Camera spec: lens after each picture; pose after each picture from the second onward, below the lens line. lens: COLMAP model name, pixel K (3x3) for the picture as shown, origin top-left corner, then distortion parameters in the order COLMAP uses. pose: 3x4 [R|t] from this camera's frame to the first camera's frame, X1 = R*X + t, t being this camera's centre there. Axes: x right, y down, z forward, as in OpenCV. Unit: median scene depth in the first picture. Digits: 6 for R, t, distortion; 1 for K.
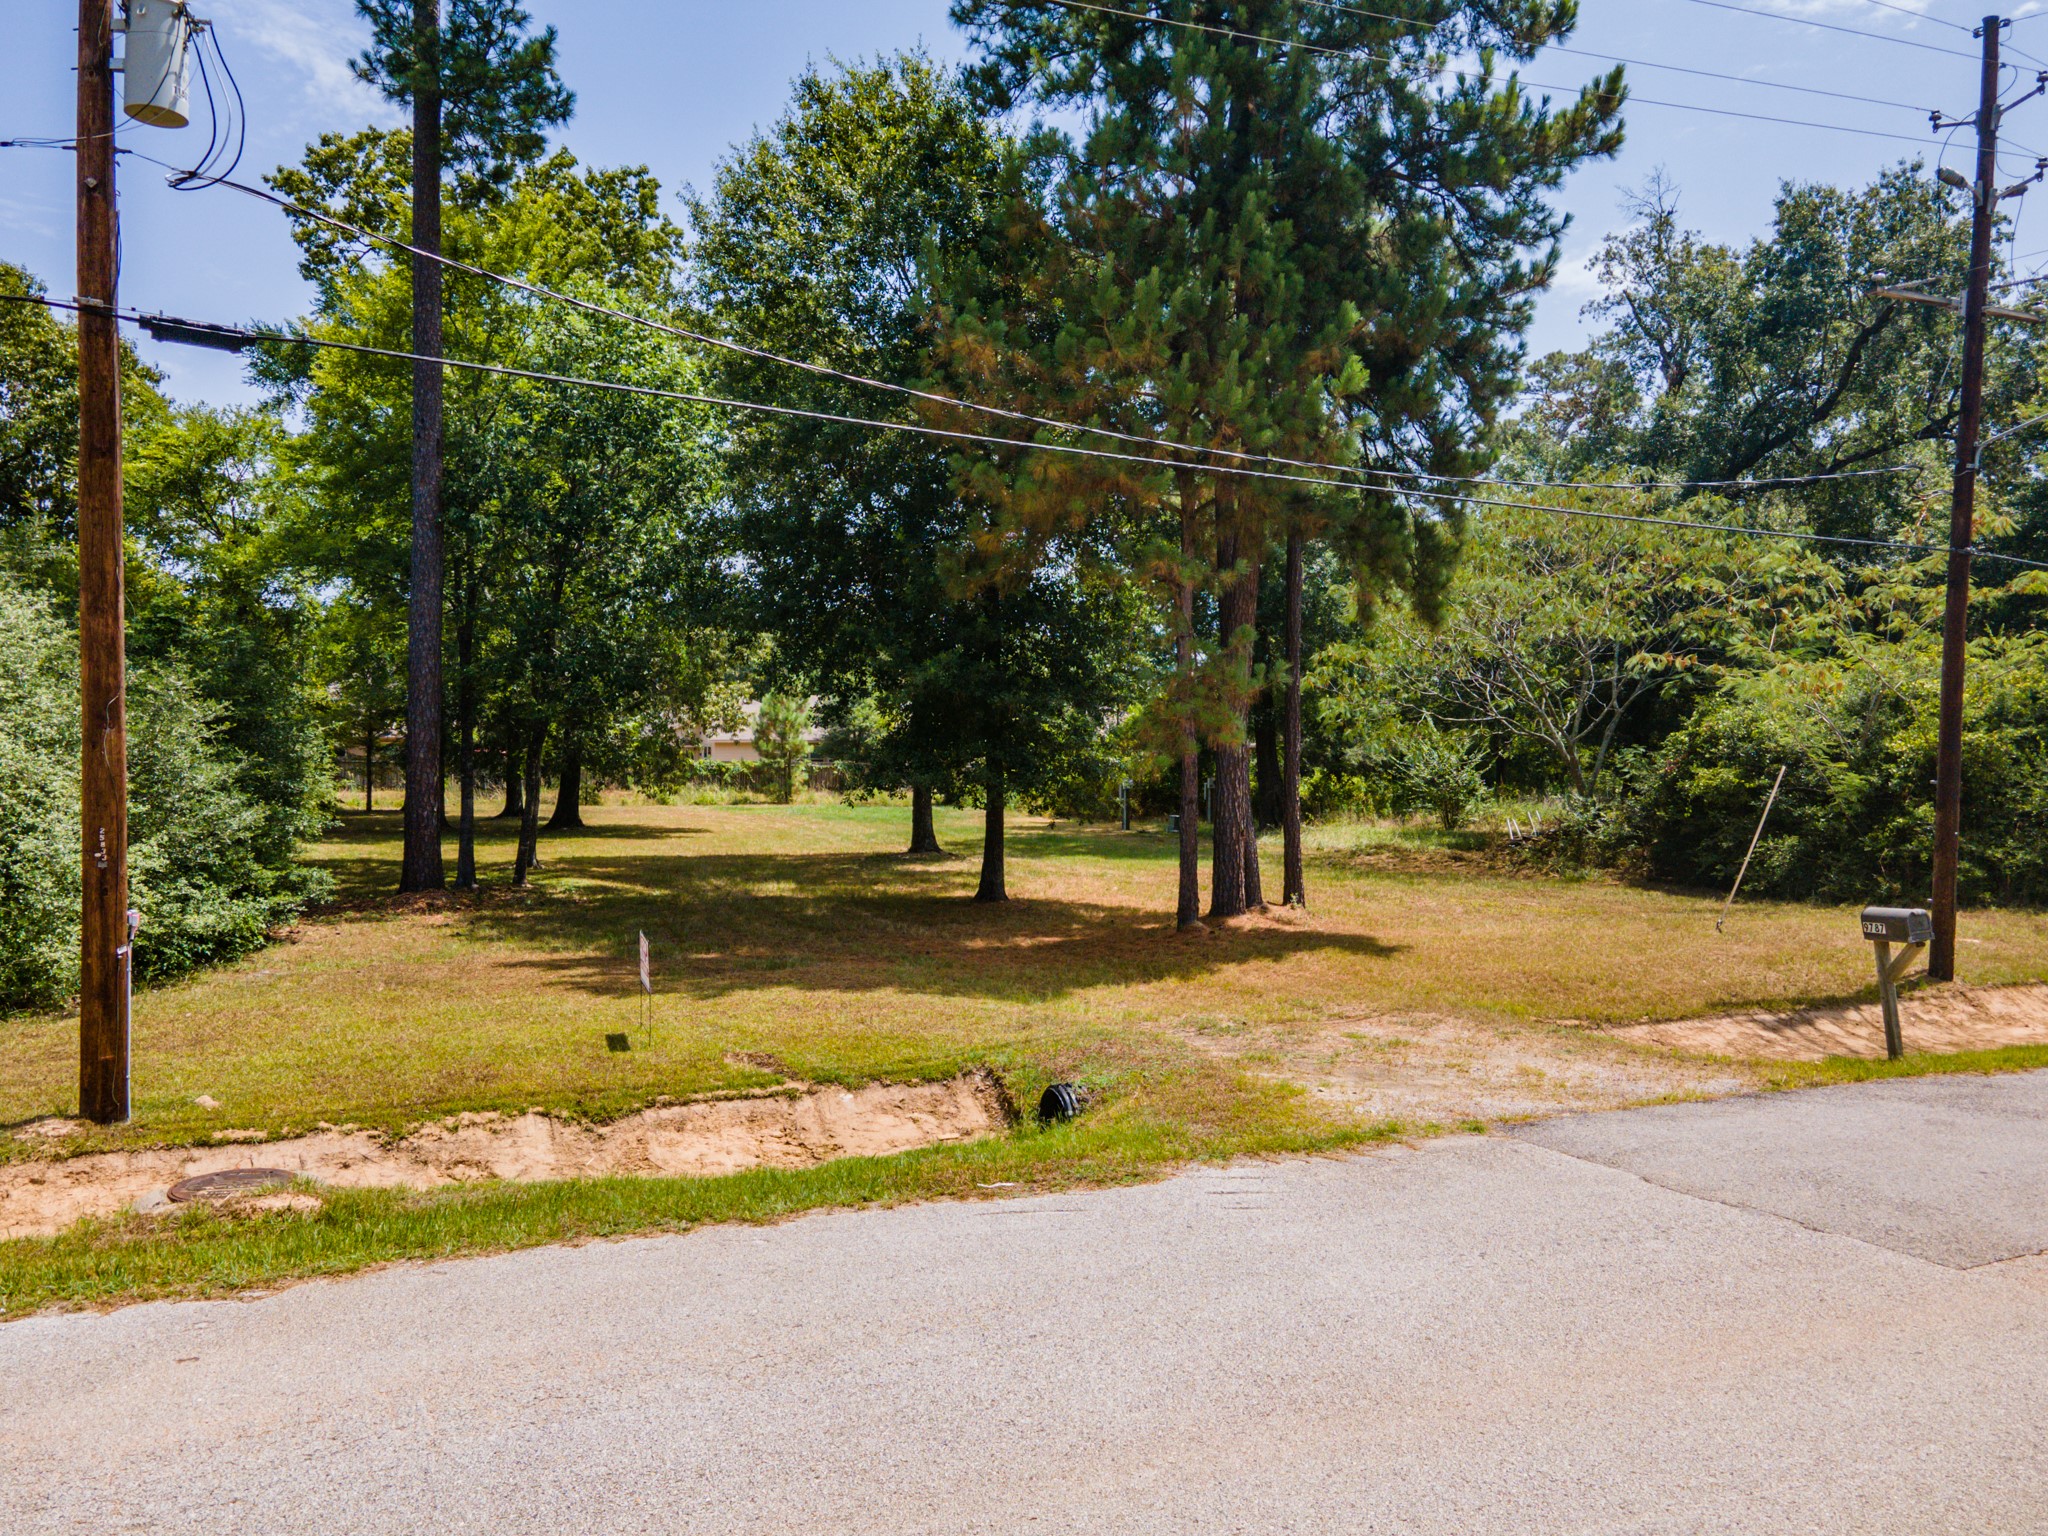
lens RADIAL K [[1479.8, 0, 1010.2], [0, 1479.8, 762.1], [0, 0, 1]] dist [0.003675, 0.063639]
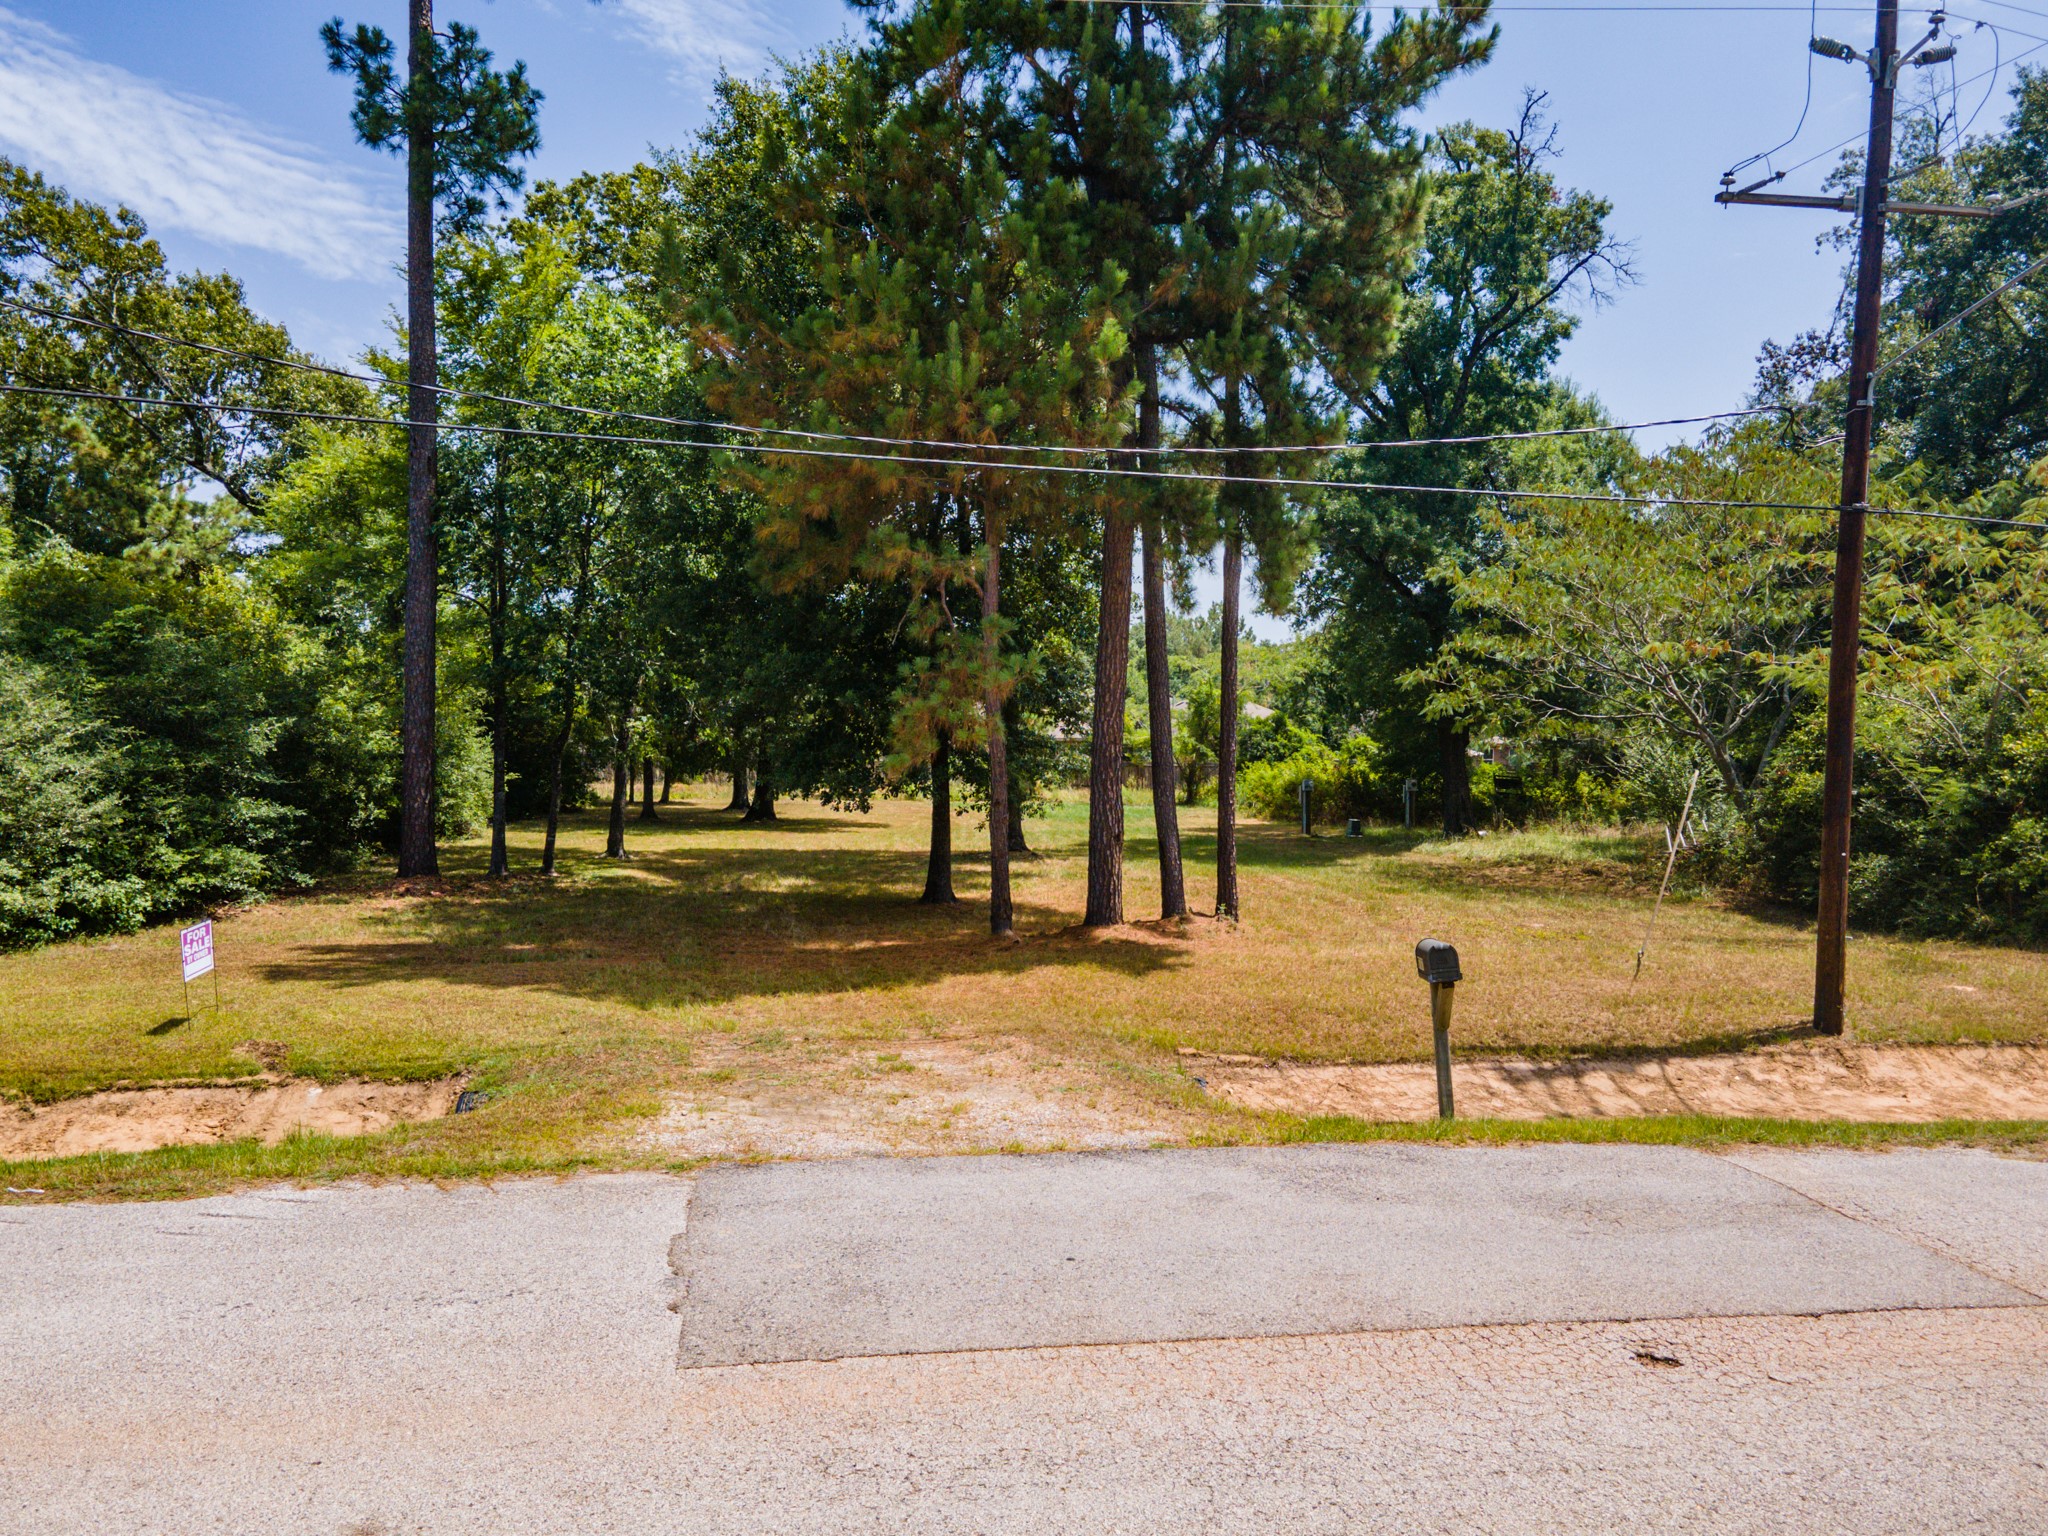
lens RADIAL K [[1479.8, 0, 1010.2], [0, 1479.8, 762.1], [0, 0, 1]] dist [0.003675, 0.063639]
pose [[0.965576, 0.006300, -0.260044, 0.615788], [-0.005983, 0.999980, 0.002010, -0.002458], [0.260051, -0.000384, 0.965595, 0.148372]]
